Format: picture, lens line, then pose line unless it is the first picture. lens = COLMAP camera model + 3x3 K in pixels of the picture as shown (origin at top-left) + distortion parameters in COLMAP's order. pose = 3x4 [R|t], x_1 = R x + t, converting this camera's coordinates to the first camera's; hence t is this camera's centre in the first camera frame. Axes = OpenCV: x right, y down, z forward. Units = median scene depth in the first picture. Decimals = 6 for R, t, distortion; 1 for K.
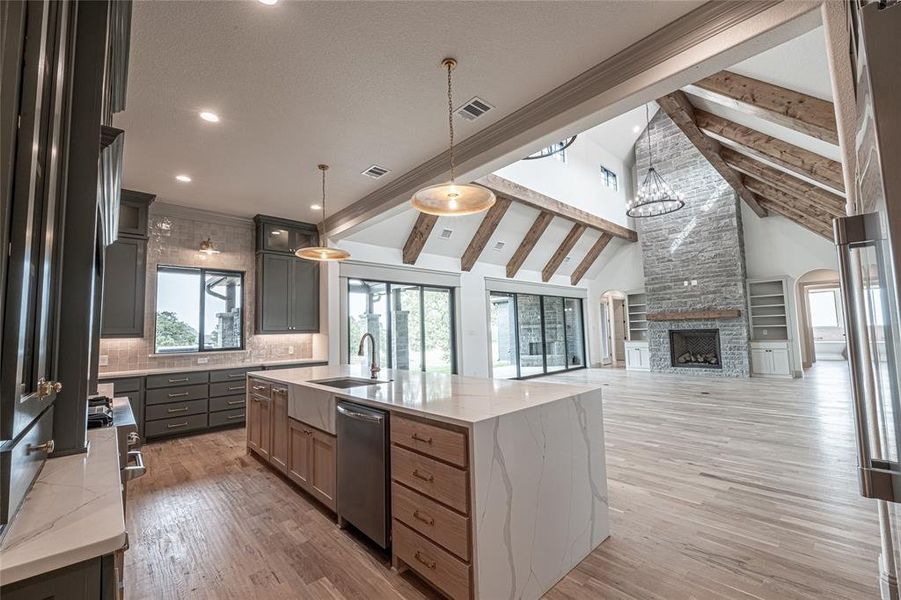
lens RADIAL K [[365.5, 0, 453.9], [0, 365.5, 302.3], [0, 0, 1]] dist [-0.002369, -0.000267]
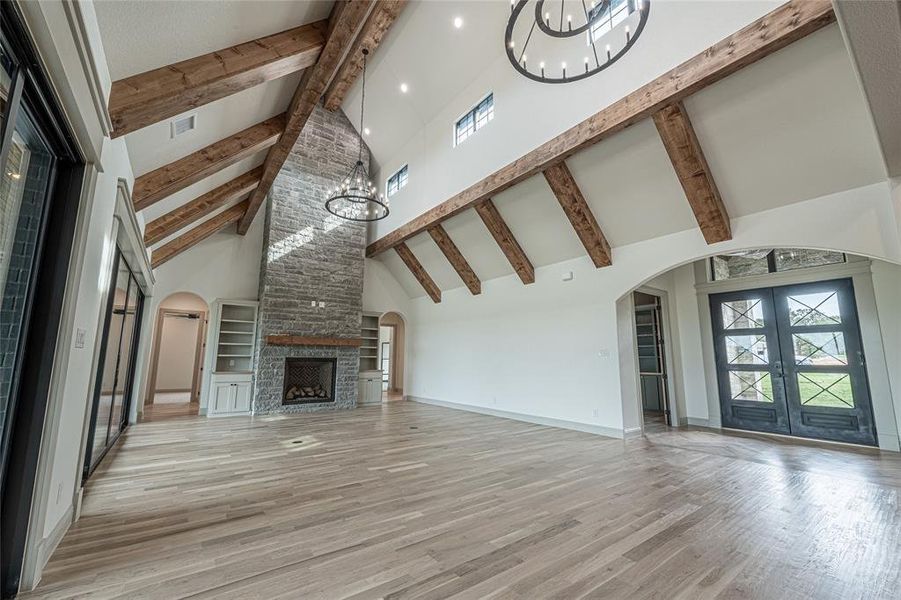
lens RADIAL K [[365.5, 0, 451.6], [0, 365.5, 302.6], [0, 0, 1]] dist [-0.002369, -0.000267]
pose [[0.113983, 0.183146, 0.976456, -0.166988], [-0.090183, 0.980711, -0.173417, 0.065137], [-0.989381, -0.068293, 0.128301, 0.565292]]
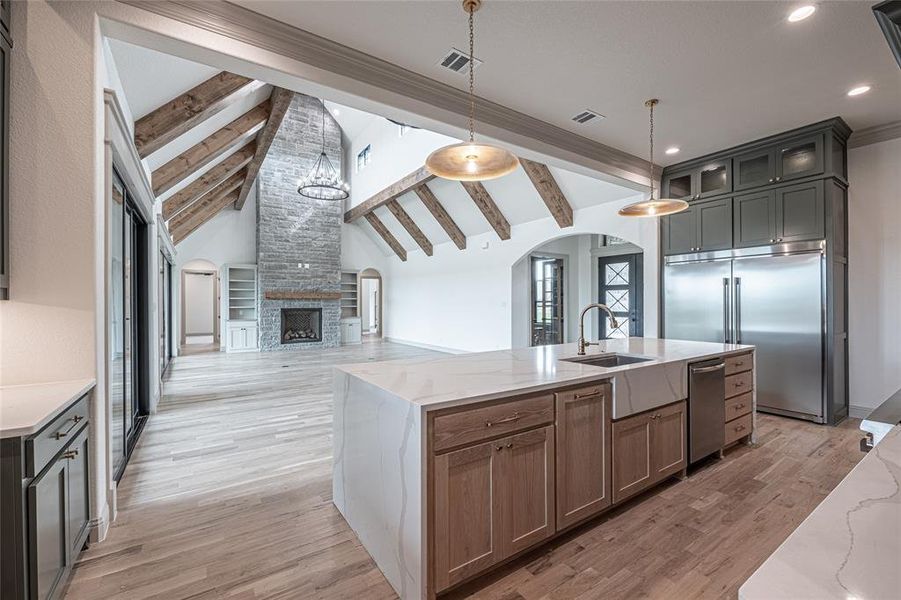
lens RADIAL K [[375.5, 0, 449.5], [0, 375.5, 302.1], [0, 0, 1]] dist [-0.002842, -0.000933]
pose [[0.162096, 0.030965, 0.986289, -0.377235], [-0.081535, 0.996510, -0.017886, 0.039384], [-0.983401, -0.077517, 0.164055, 0.375775]]
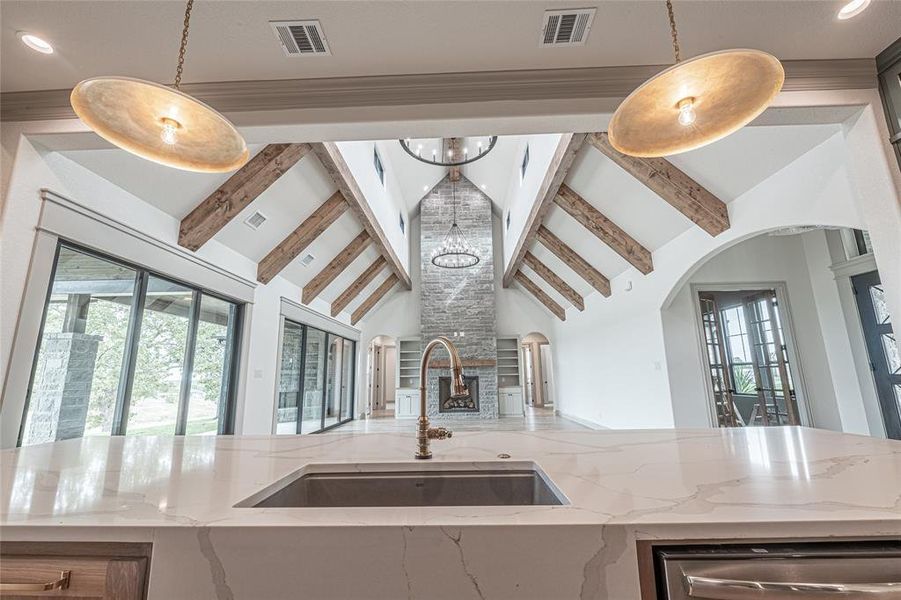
lens RADIAL K [[365.5, 0, 449.9], [0, 365.5, 302.4], [0, 0, 1]] dist [-0.002369, -0.000267]
pose [[0.705037, 0.158533, 0.691223, -0.156953], [-0.061531, 0.984692, -0.163080, 0.034763], [-0.706496, 0.072446, 0.704000, 0.224462]]
